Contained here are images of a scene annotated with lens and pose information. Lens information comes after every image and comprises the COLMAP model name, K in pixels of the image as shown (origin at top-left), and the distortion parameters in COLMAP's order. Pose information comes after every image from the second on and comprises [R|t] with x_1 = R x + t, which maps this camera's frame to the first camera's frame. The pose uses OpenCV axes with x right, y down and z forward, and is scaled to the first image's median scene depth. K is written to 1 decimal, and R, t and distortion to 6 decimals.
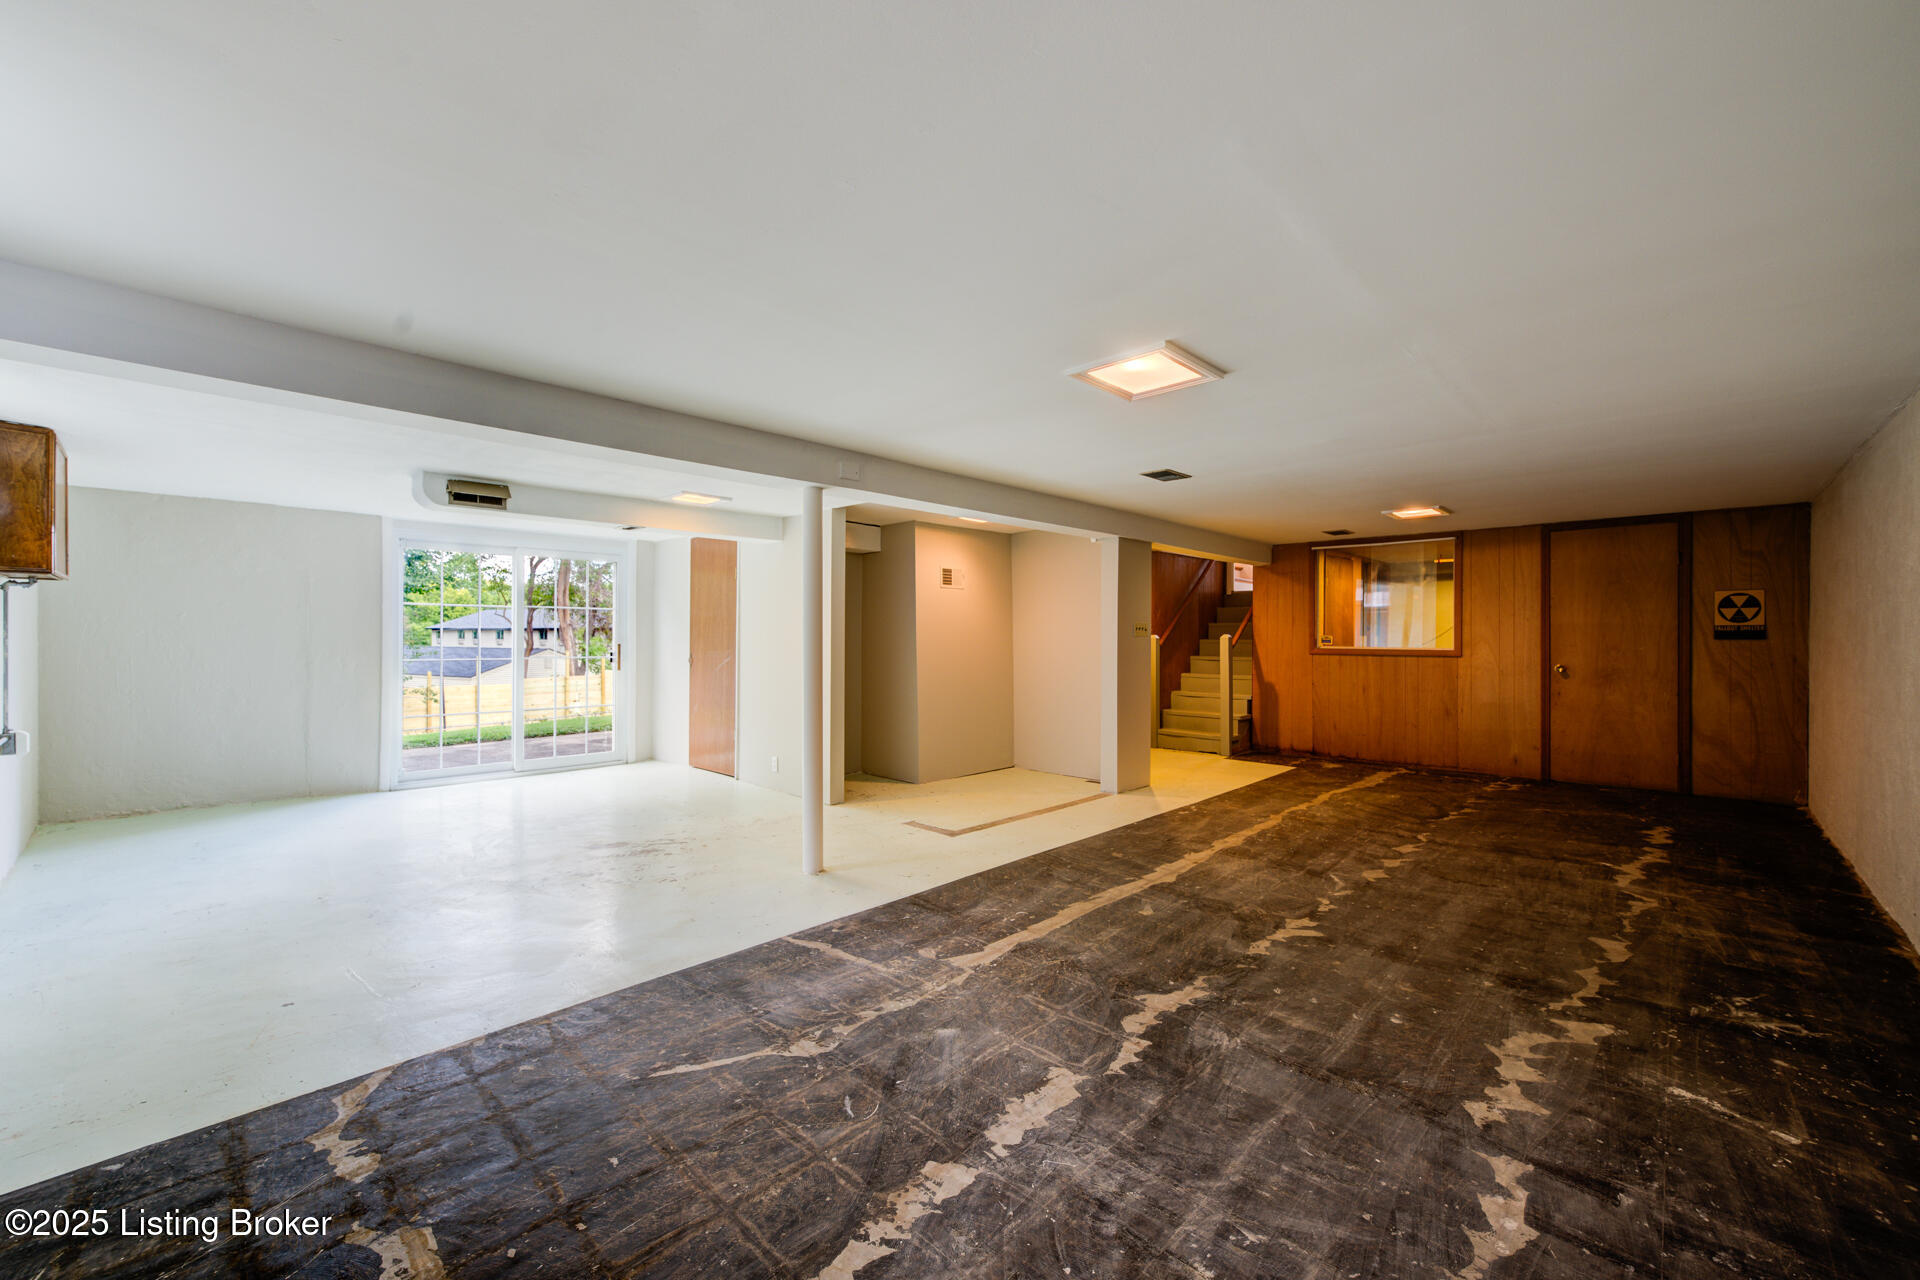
lens RADIAL K [[758.7, 0, 963.2], [0, 758.7, 626.7], [0, 0, 1]] dist [-0.000976, 0.000447]
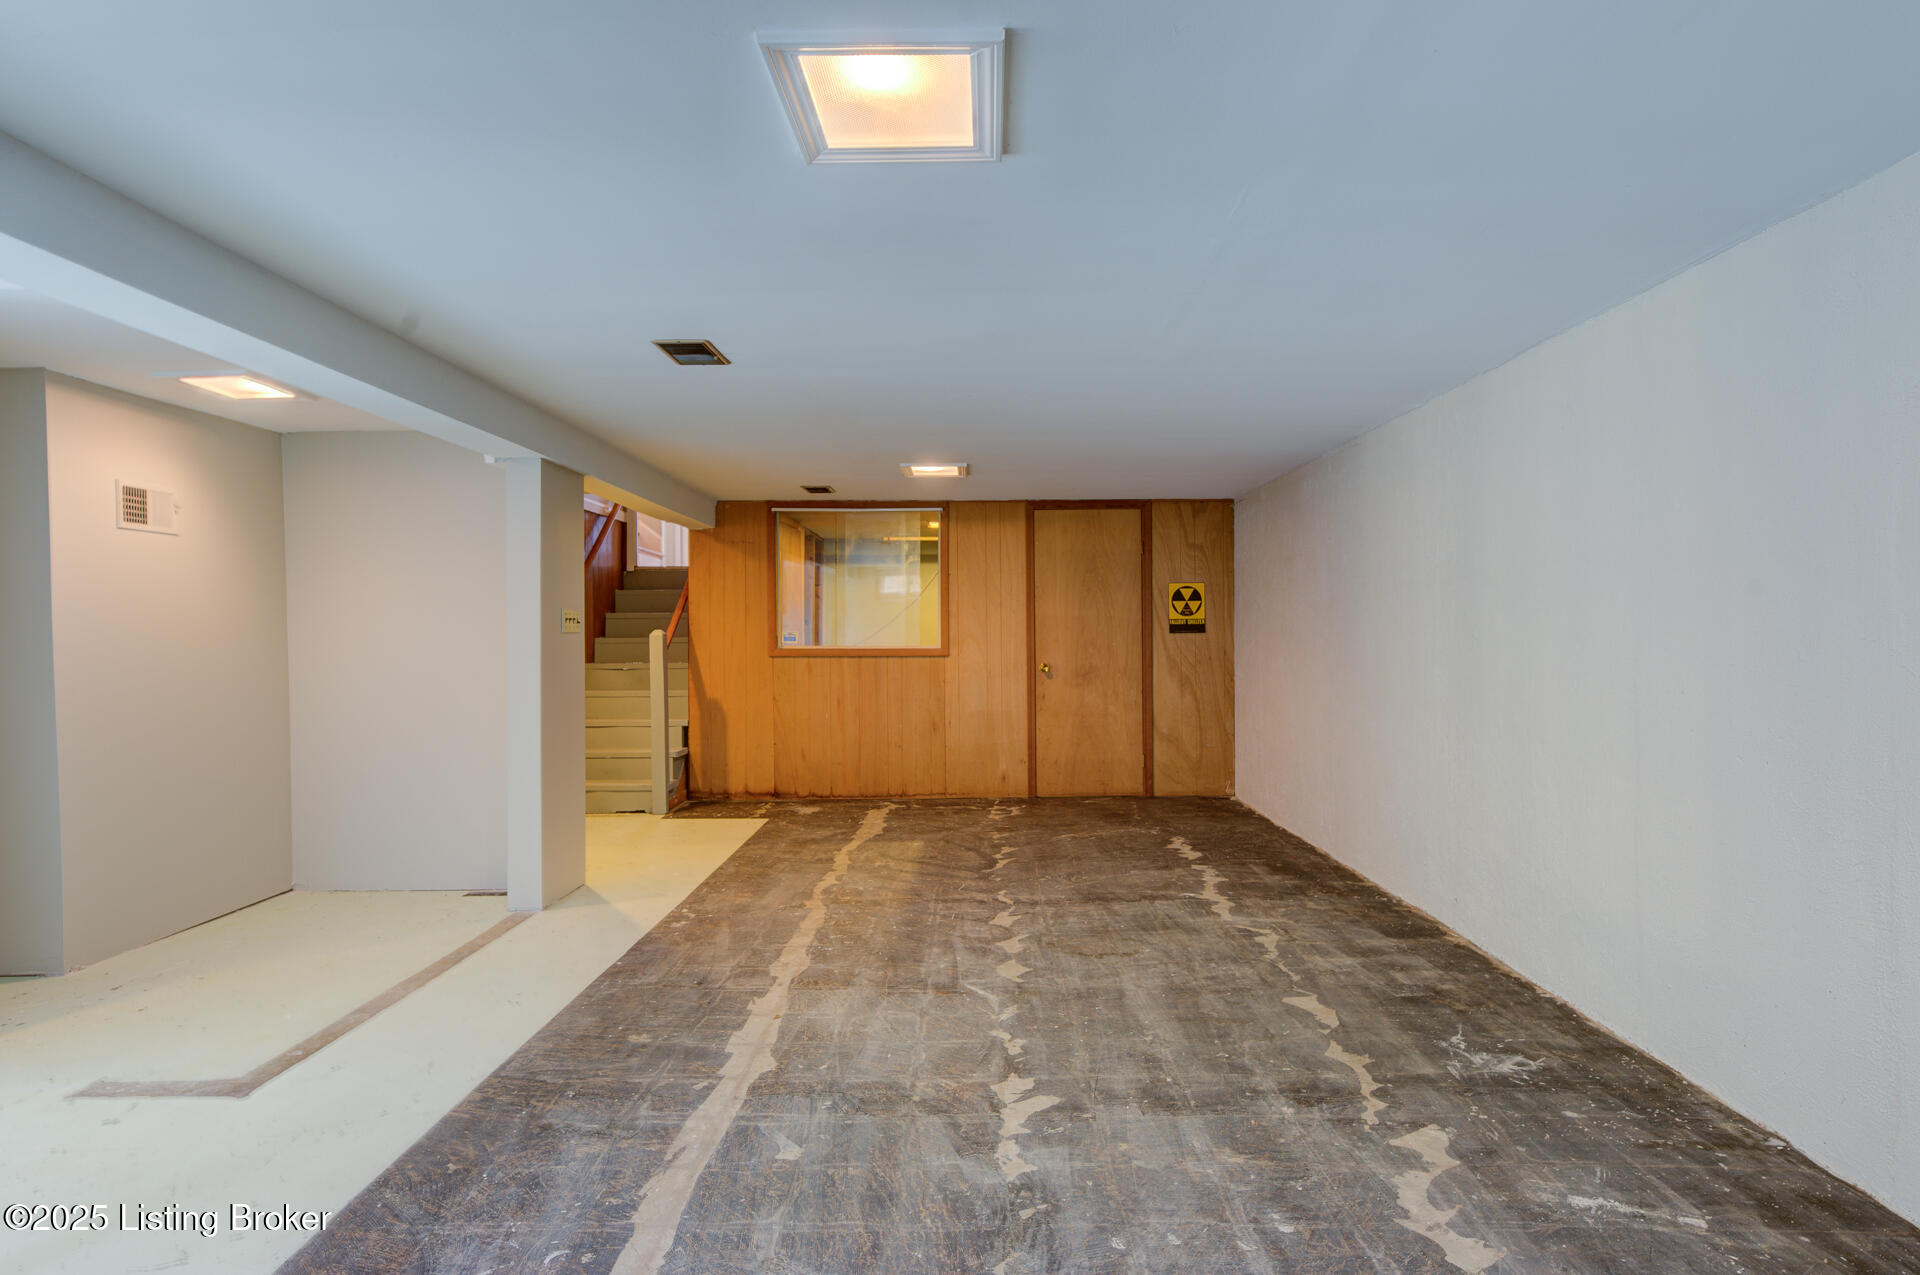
lens RADIAL K [[1020.9, 0, 963.5], [0, 1020.9, 628.9], [0, 0, 1]] dist [0.010218, 0.001118]
pose [[0.731048, -0.001968, 0.682323, -0.120068], [-0.003201, 0.999975, 0.006314, 0.005055], [-0.682318, -0.006800, 0.731023, 0.306694]]
